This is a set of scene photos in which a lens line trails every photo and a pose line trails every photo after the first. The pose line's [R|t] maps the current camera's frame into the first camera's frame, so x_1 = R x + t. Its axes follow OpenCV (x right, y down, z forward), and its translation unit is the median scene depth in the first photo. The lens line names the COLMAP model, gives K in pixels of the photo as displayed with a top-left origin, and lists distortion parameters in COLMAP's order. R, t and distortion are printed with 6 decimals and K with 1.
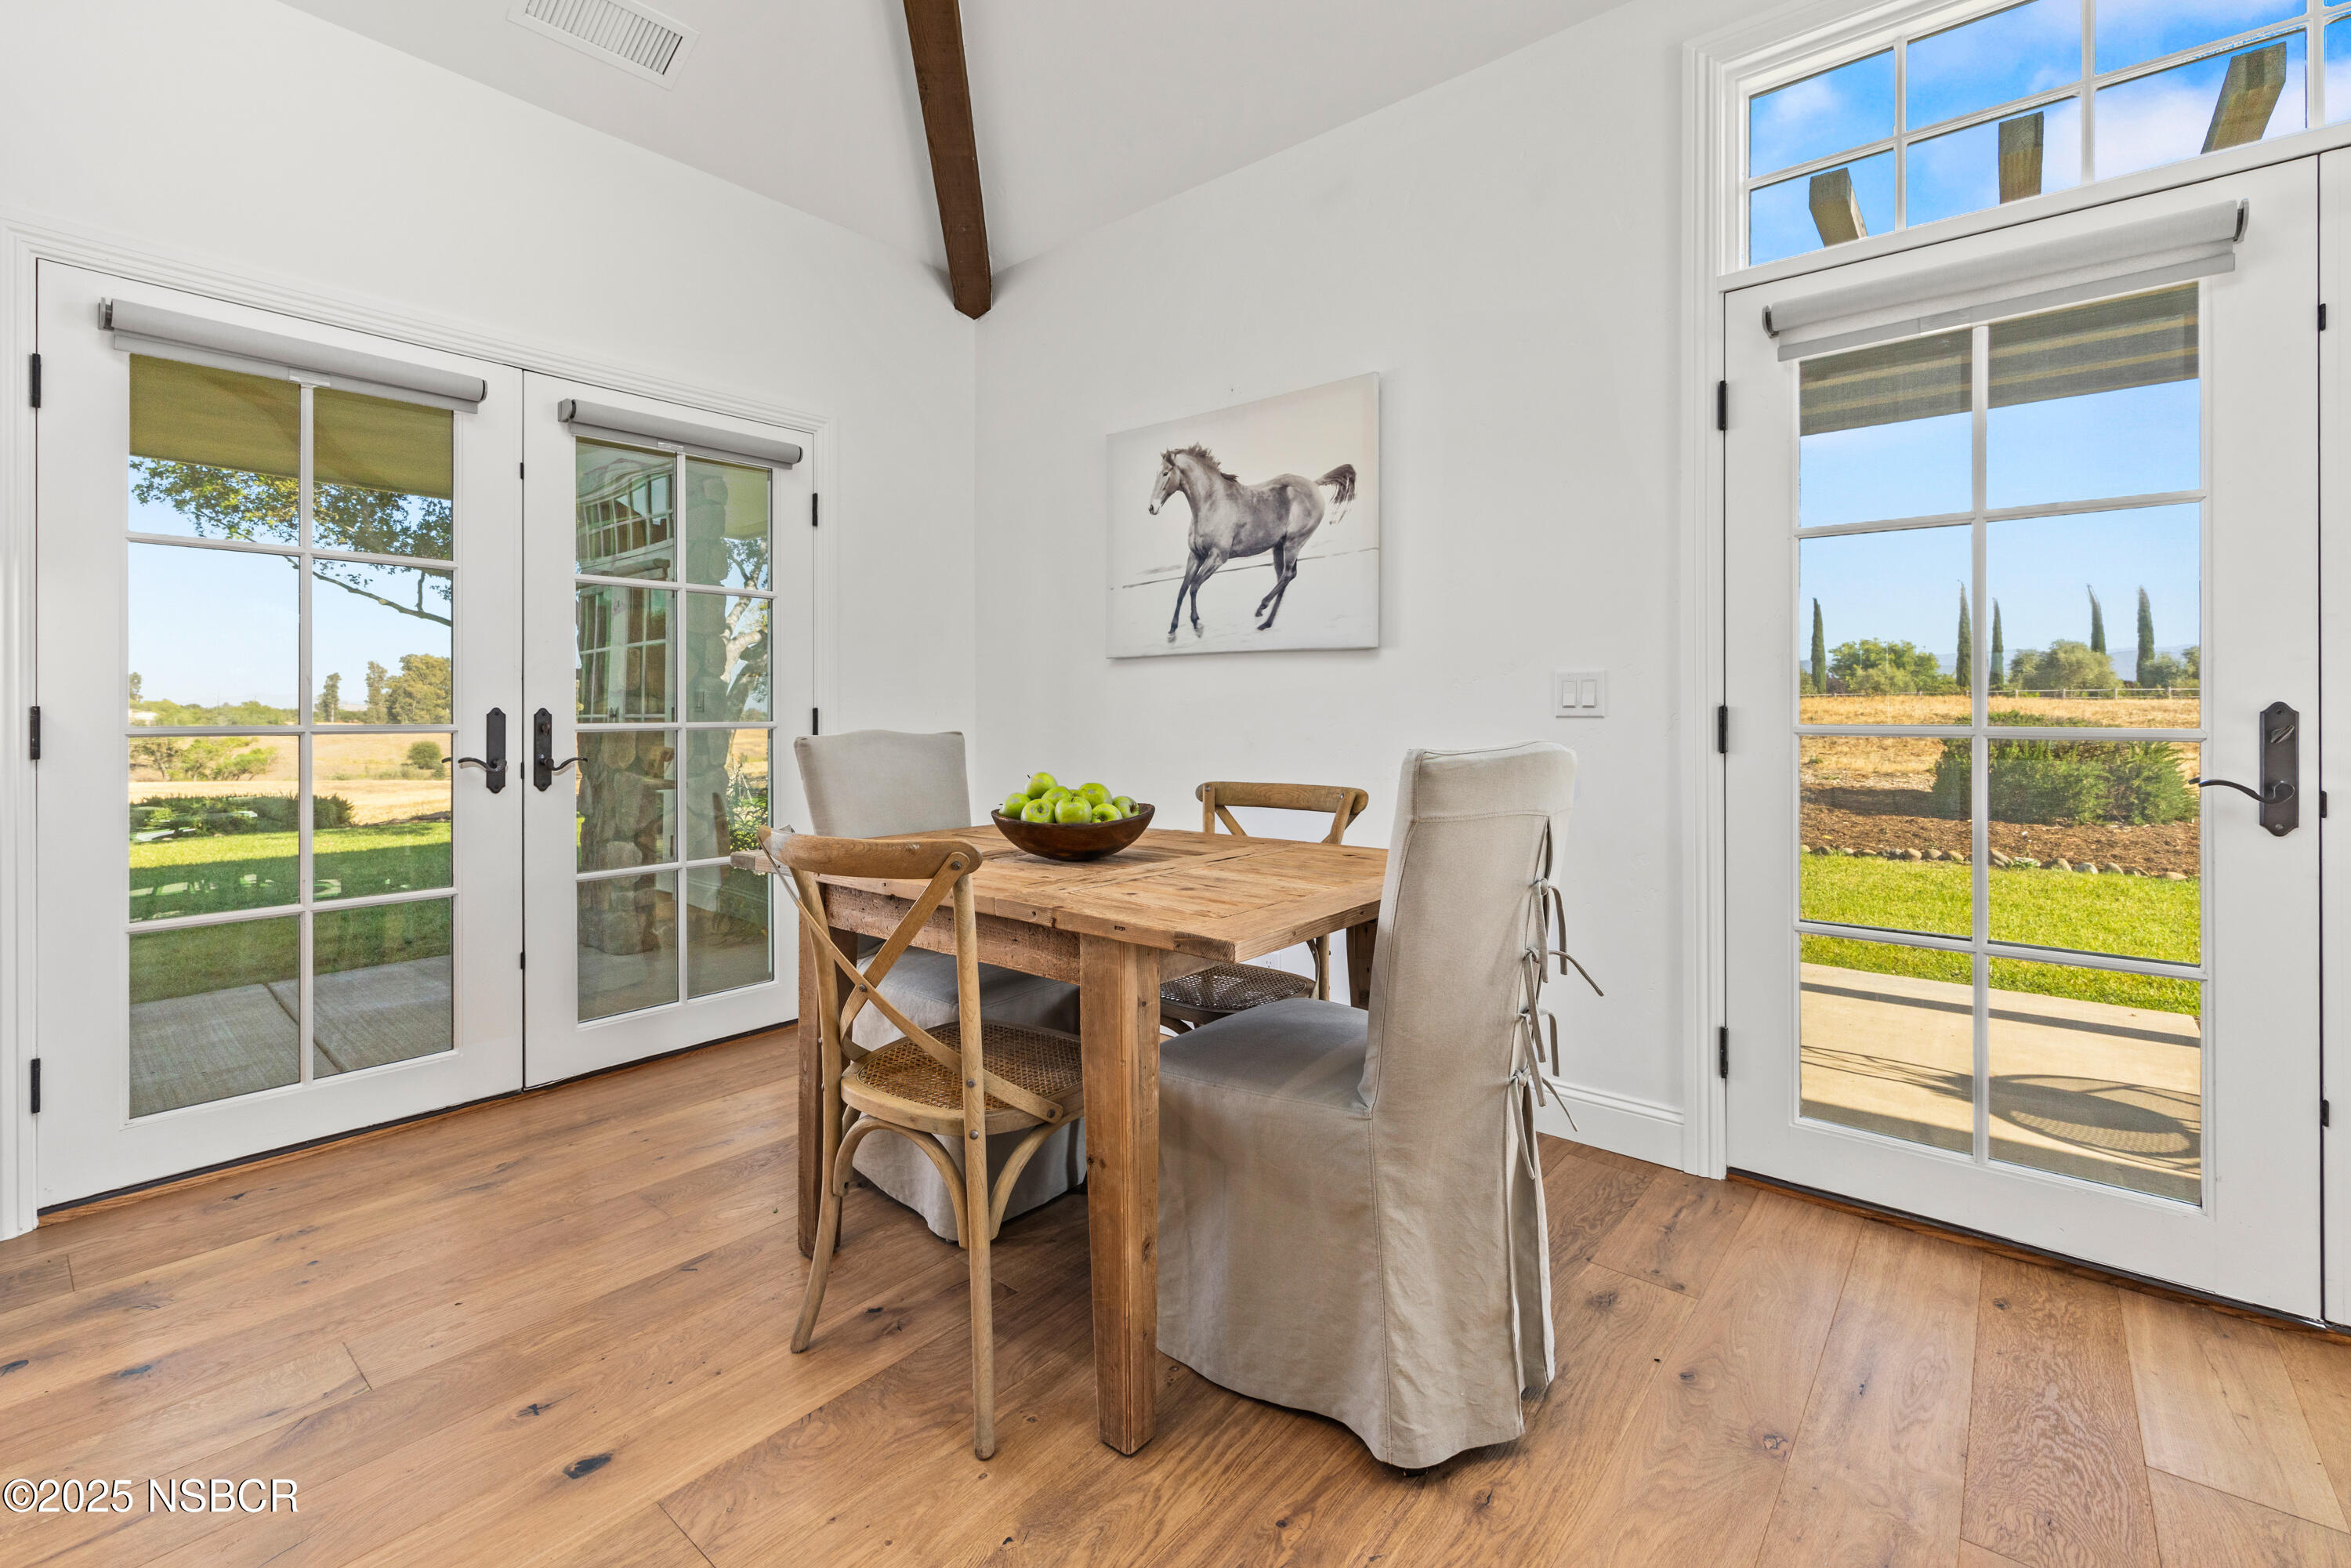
lens RADIAL K [[1027.8, 0, 1124.5], [0, 1027.8, 709.9], [0, 0, 1]] dist [-0.000225, -0.000062]
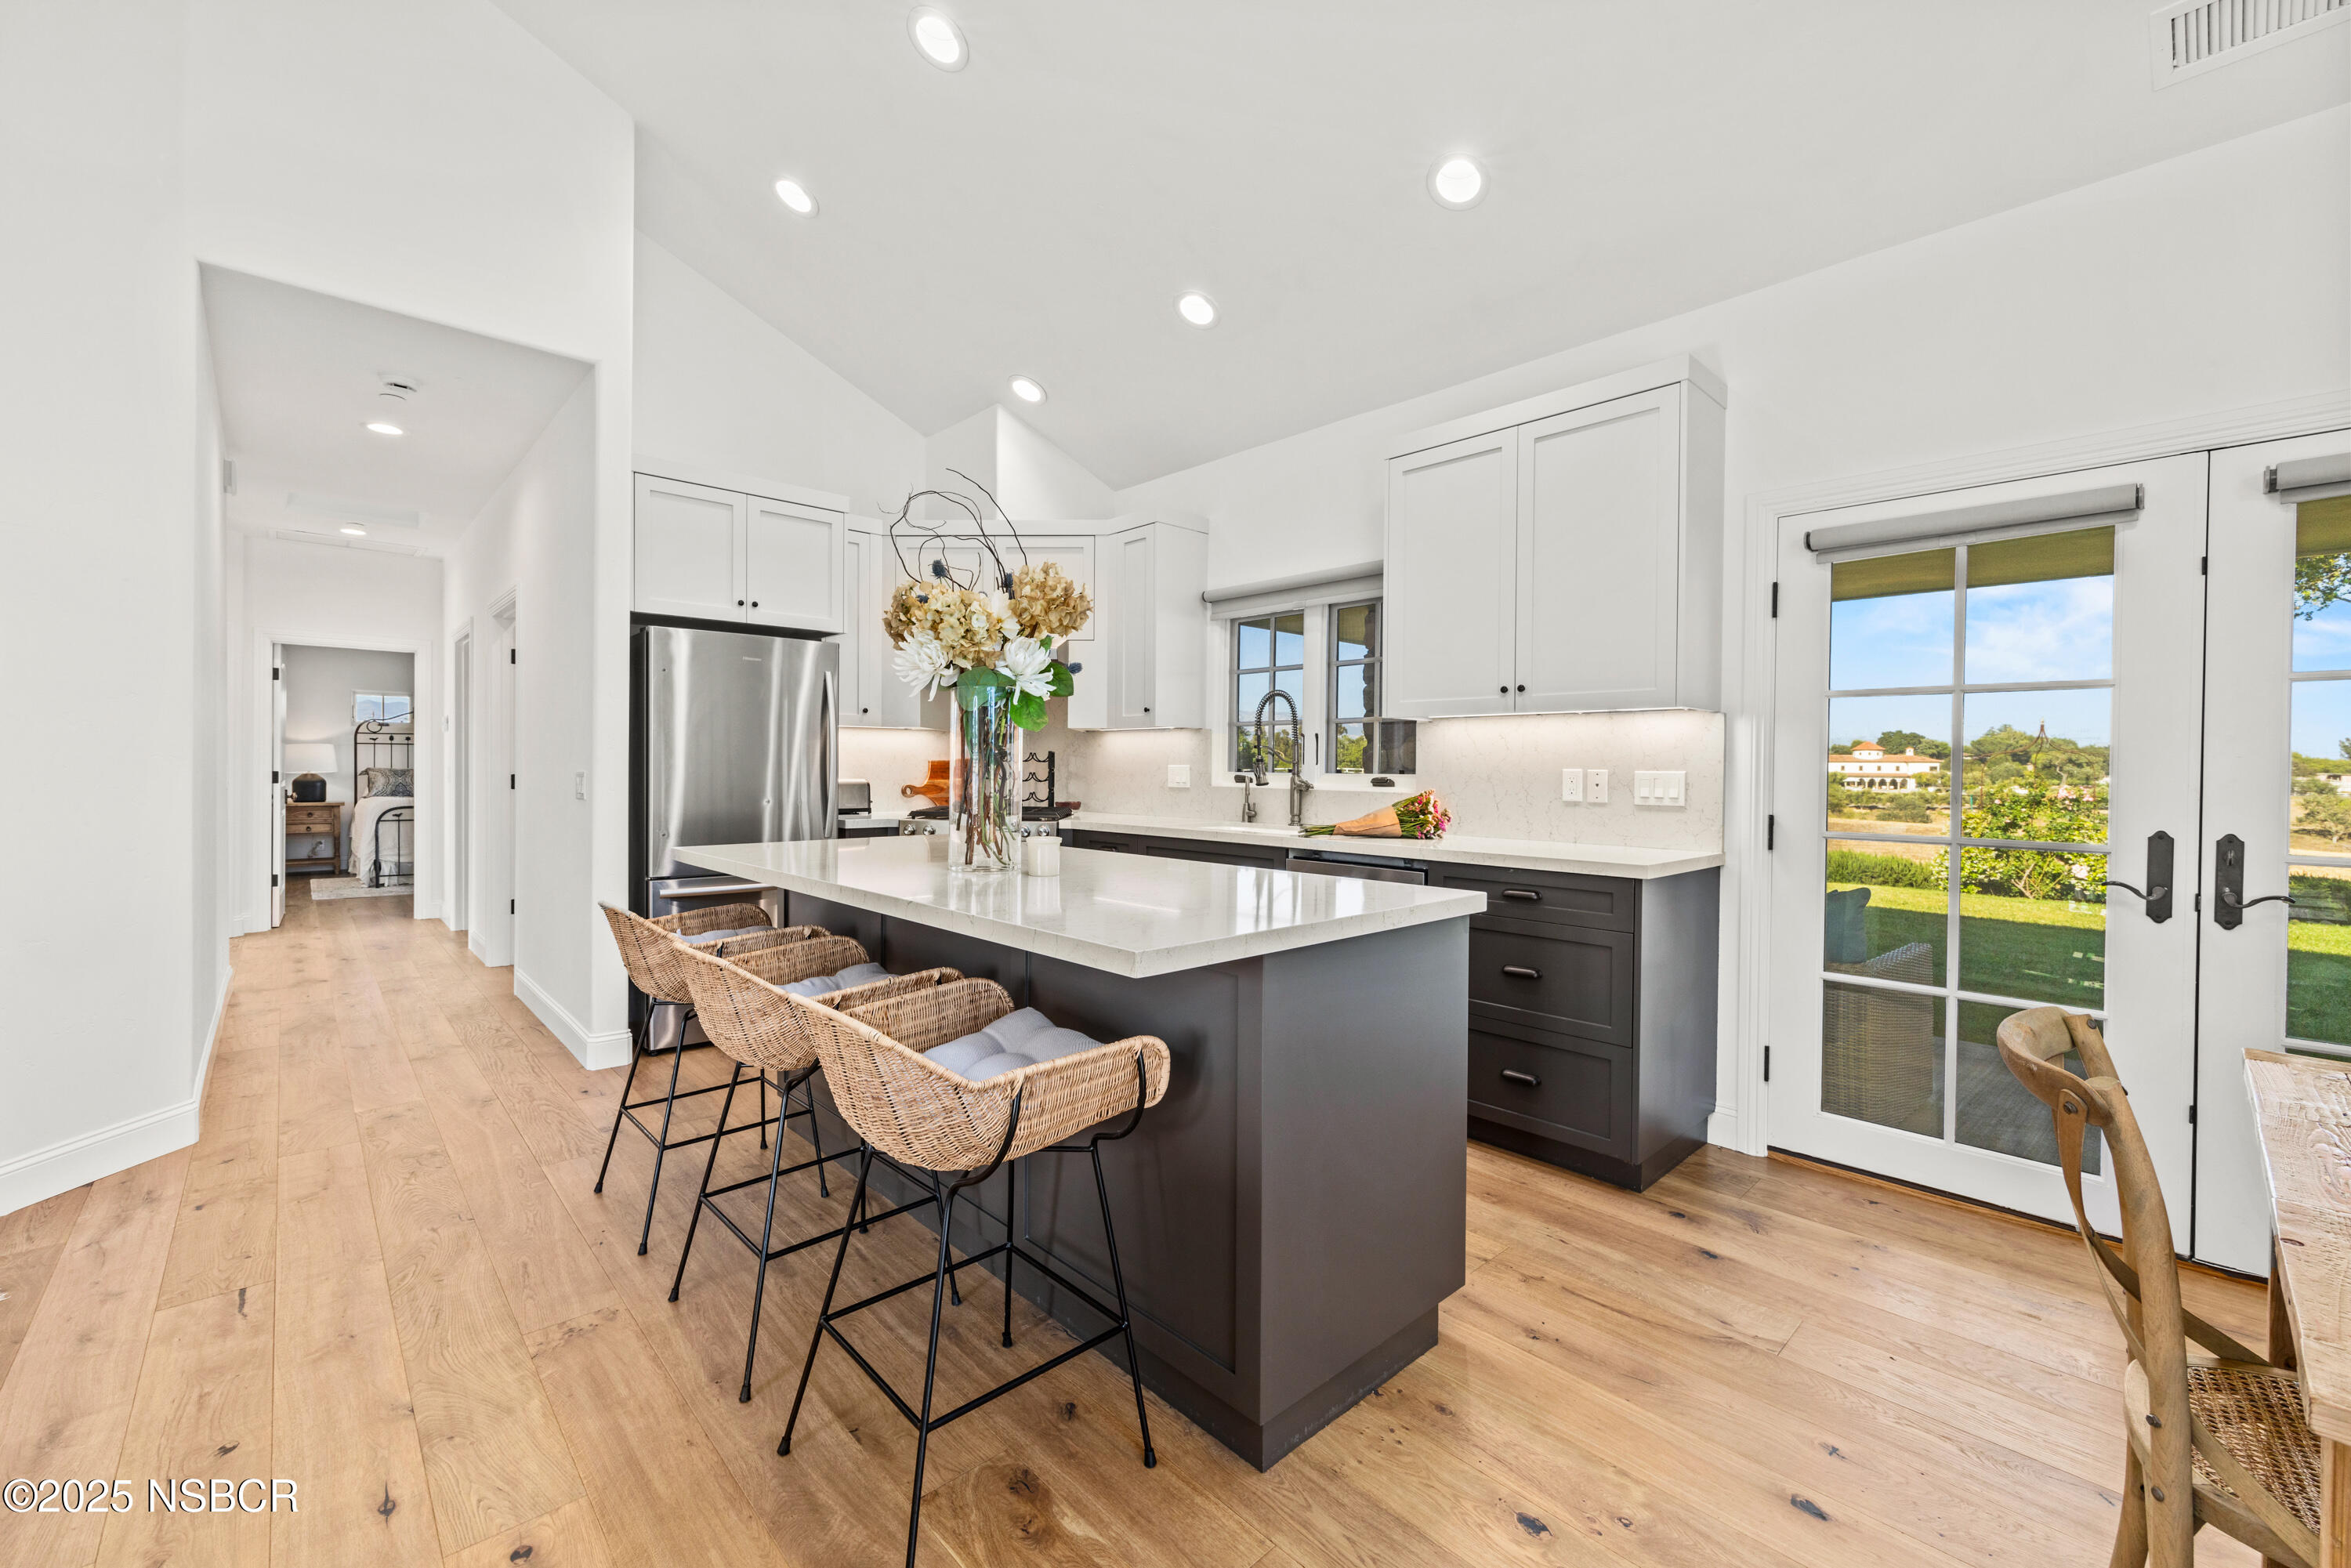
lens RADIAL K [[943.9, 0, 1179.5], [0, 943.9, 788.8], [0, 0, 1]] dist [-0.000438, 0.000202]
pose [[-0.089359, 0.025862, -0.995664, 0.337232], [-0.013877, 0.999533, 0.027208, -0.055311], [0.995903, 0.016248, -0.088959, 0.216442]]
